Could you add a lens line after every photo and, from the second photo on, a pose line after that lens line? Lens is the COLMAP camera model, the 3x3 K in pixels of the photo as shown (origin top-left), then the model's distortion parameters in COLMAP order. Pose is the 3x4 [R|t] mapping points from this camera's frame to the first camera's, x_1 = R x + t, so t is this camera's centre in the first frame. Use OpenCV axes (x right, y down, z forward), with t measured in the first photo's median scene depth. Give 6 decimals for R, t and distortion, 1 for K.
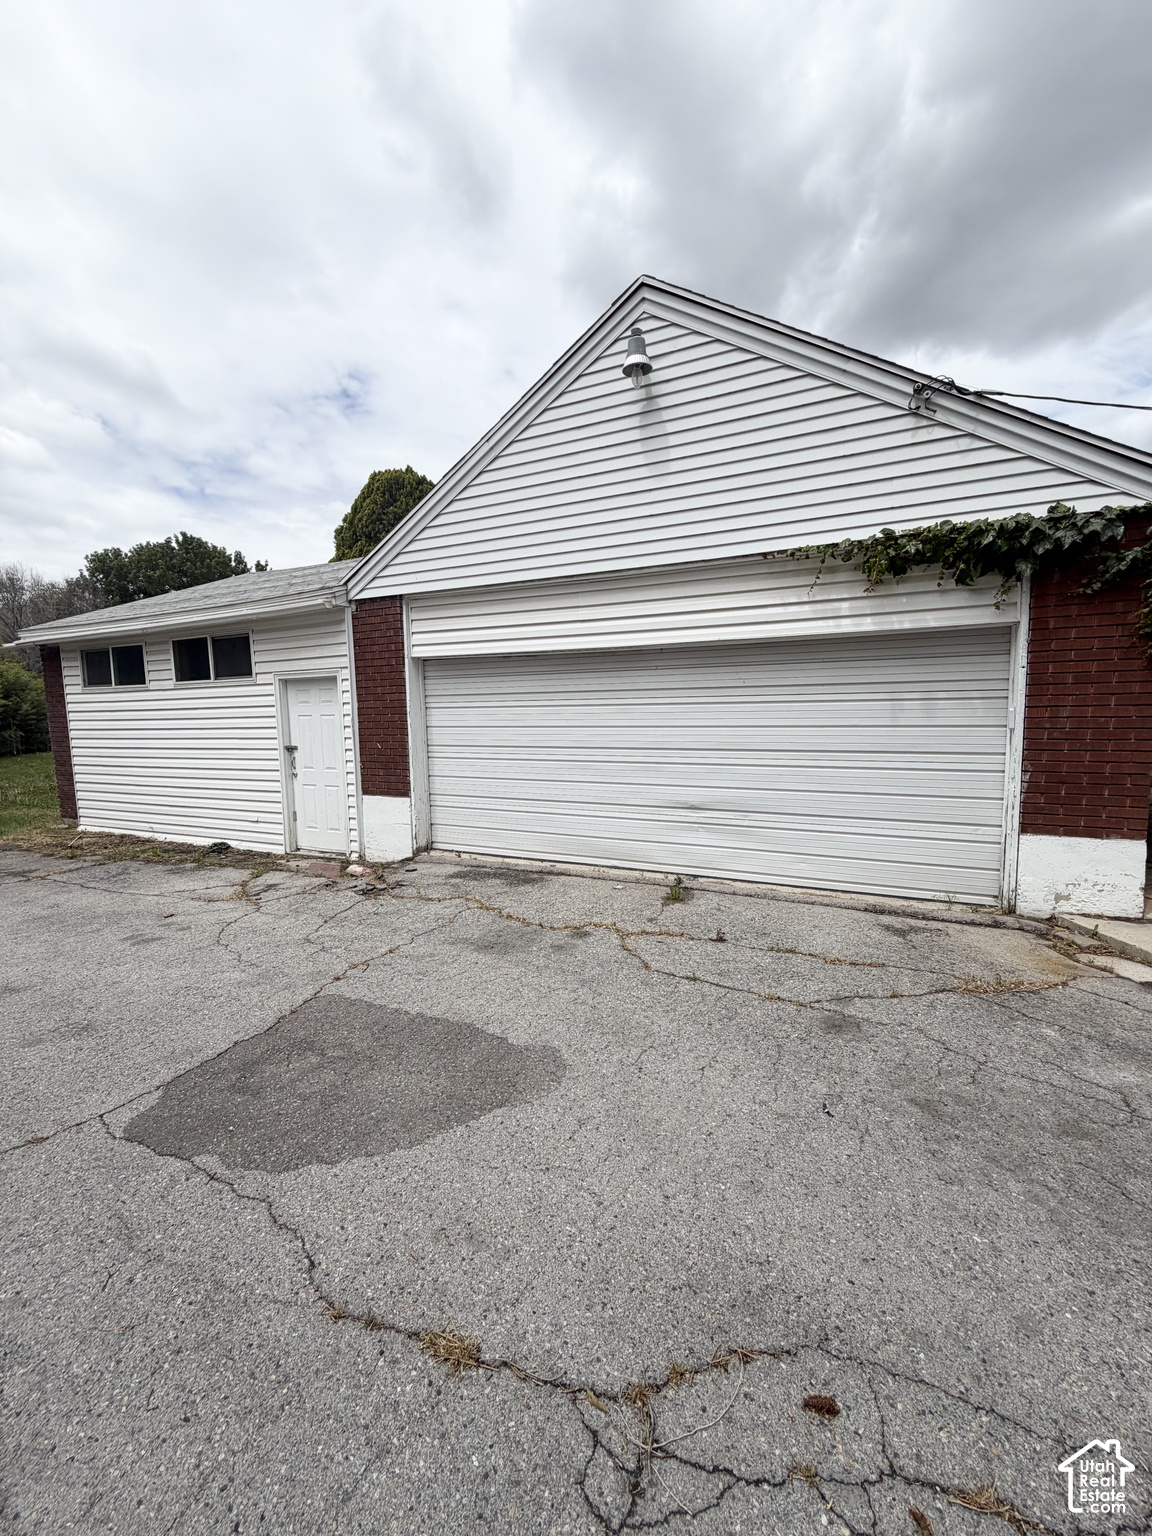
lens RADIAL K [[616.7, 0, 575.3], [0, 616.7, 760.5], [0, 0, 1]] dist [0.000946, 0.000654]
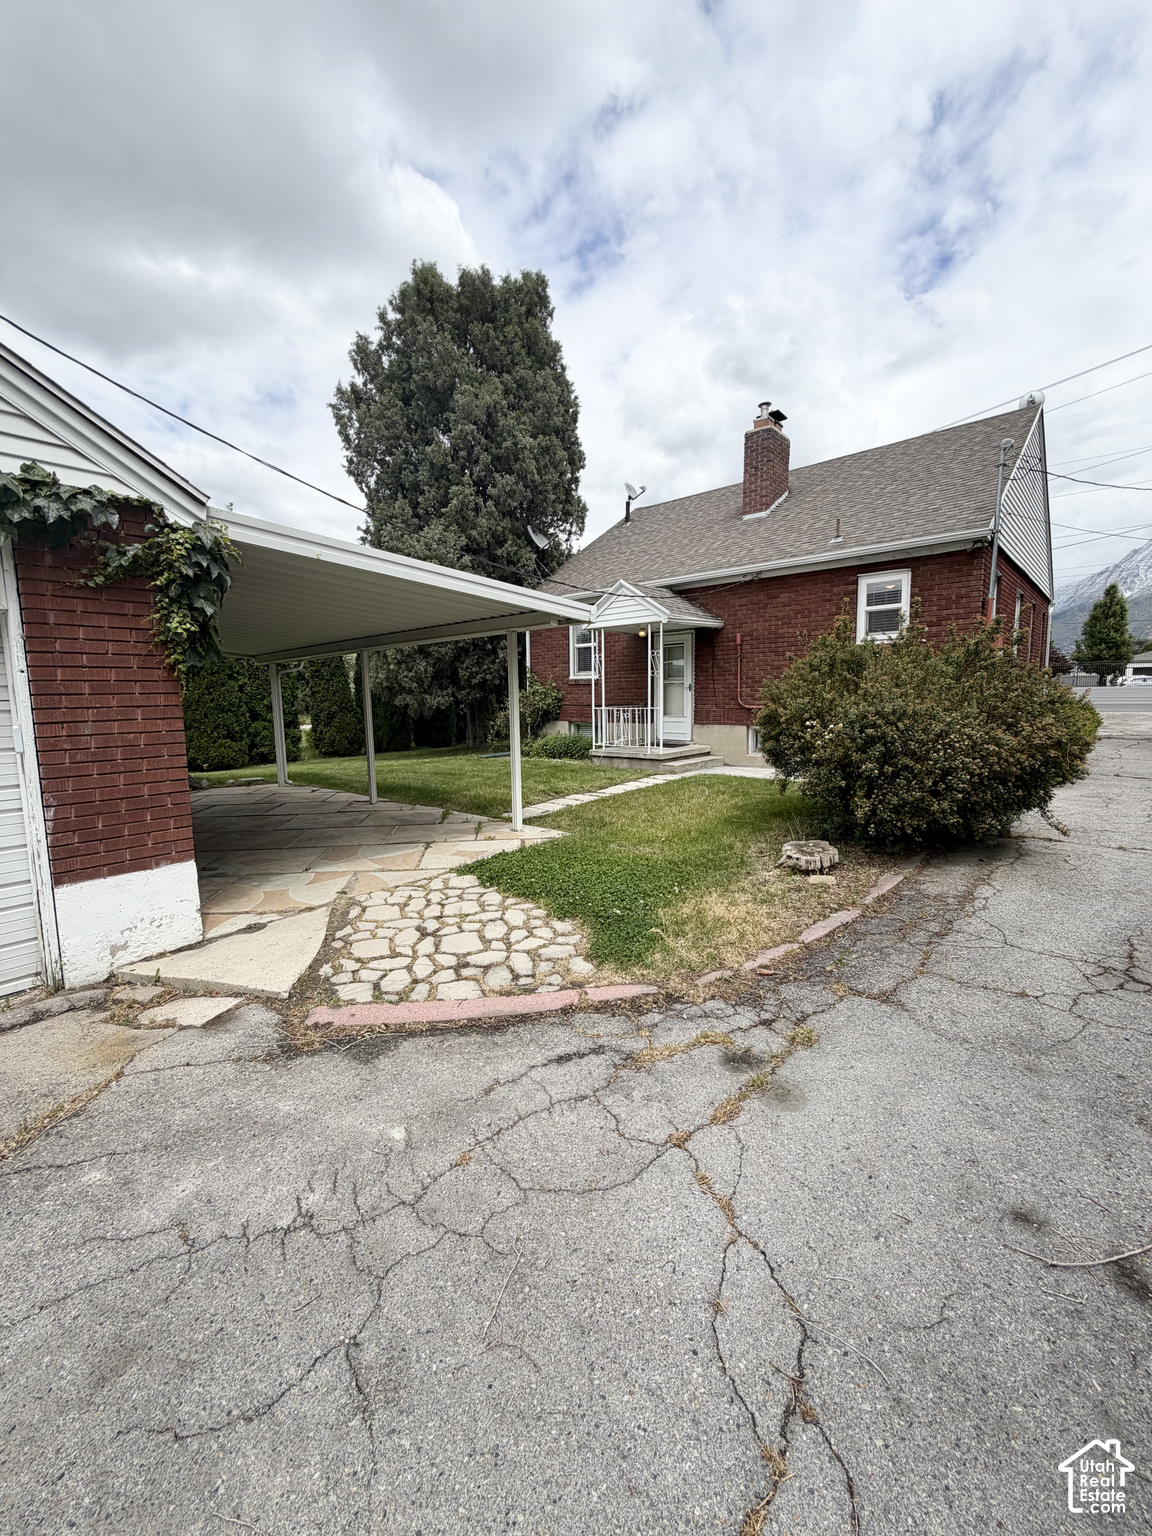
lens RADIAL K [[616.7, 0, 573.1], [0, 616.7, 767.5], [0, 0, 1]] dist [0.000946, 0.000654]
pose [[0.290622, -0.097363, 0.951871, 0.198893], [0.101447, 0.992338, 0.070529, -0.019920], [-0.951445, 0.076067, 0.298273, 0.146459]]
